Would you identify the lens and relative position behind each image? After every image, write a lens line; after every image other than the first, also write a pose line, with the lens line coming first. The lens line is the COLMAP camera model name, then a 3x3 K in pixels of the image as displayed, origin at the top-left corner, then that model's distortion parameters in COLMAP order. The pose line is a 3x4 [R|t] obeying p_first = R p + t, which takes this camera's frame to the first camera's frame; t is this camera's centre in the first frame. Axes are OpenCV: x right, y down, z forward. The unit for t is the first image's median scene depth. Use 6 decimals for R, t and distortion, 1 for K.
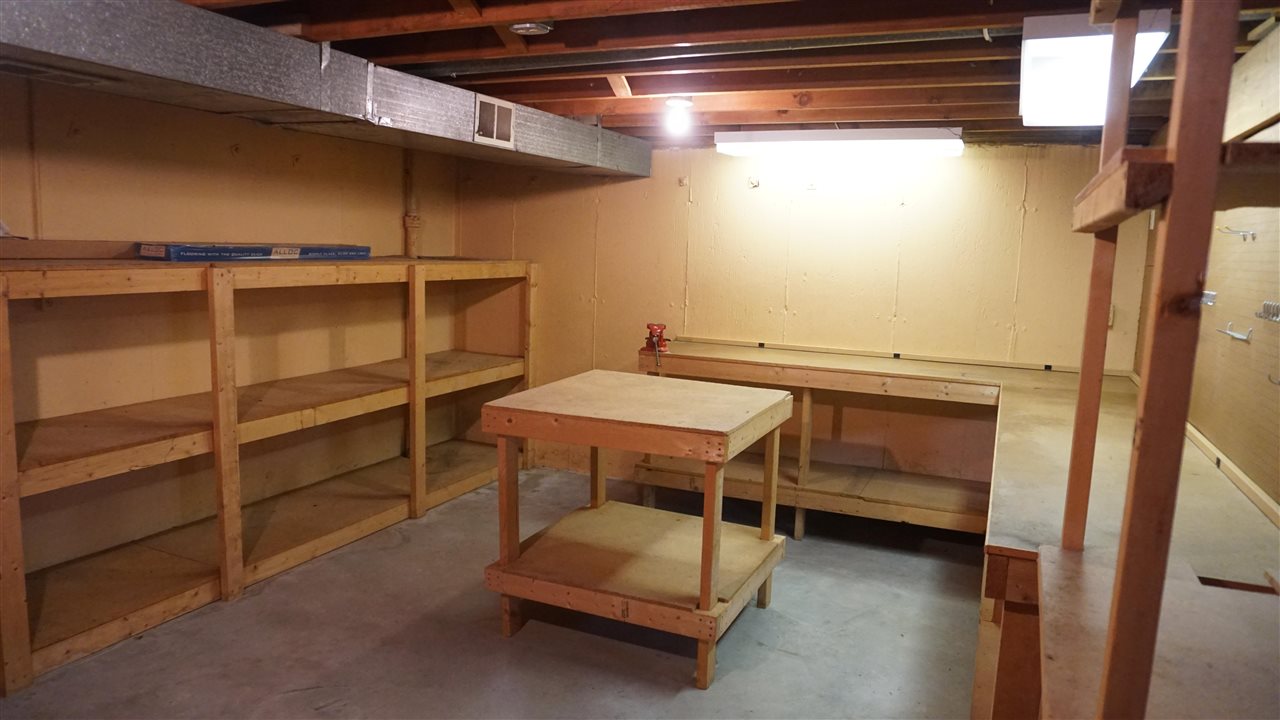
lens RADIAL K [[865.3, 0, 635.3], [0, 865.3, 354.5], [0, 0, 1]] dist [-0.024339, 0.005484]
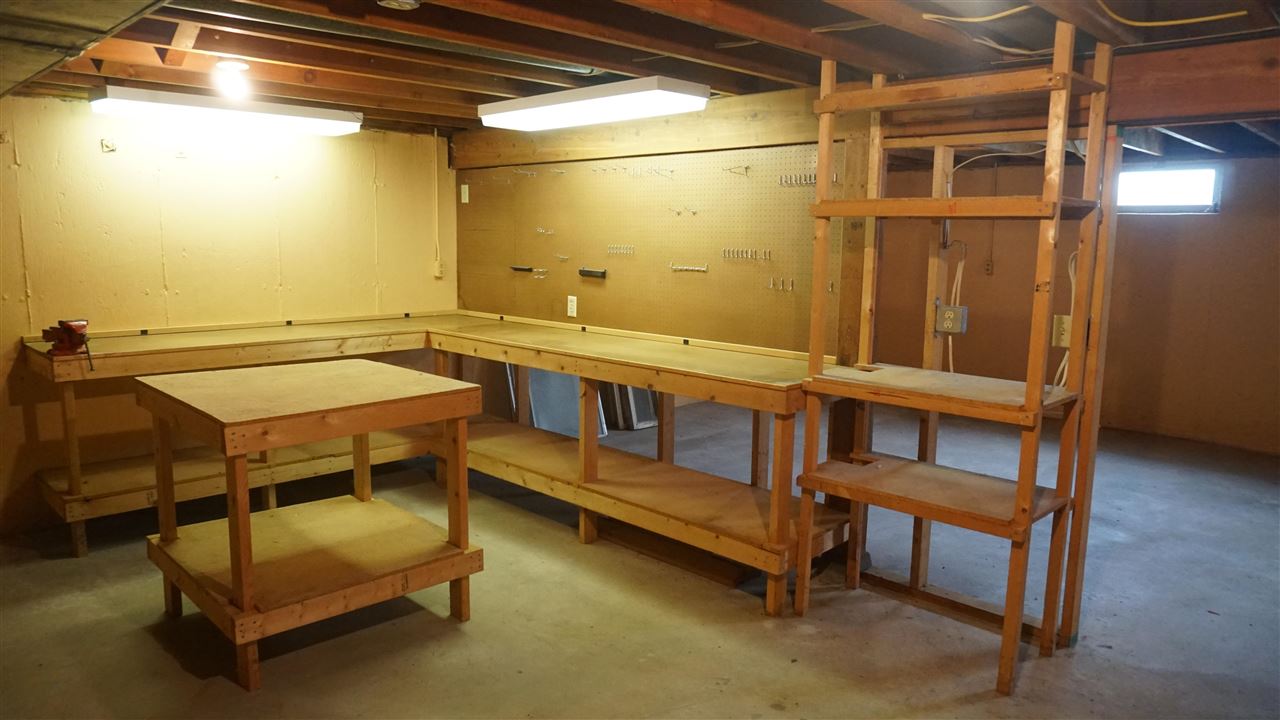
lens RADIAL K [[865.3, 0, 632.0], [0, 865.3, 364.3], [0, 0, 1]] dist [-0.024339, 0.005484]
pose [[0.375781, -0.169595, 0.911058, -0.564404], [0.115330, 0.984027, 0.135609, -0.048062], [-0.919504, 0.054113, 0.389338, 0.237789]]
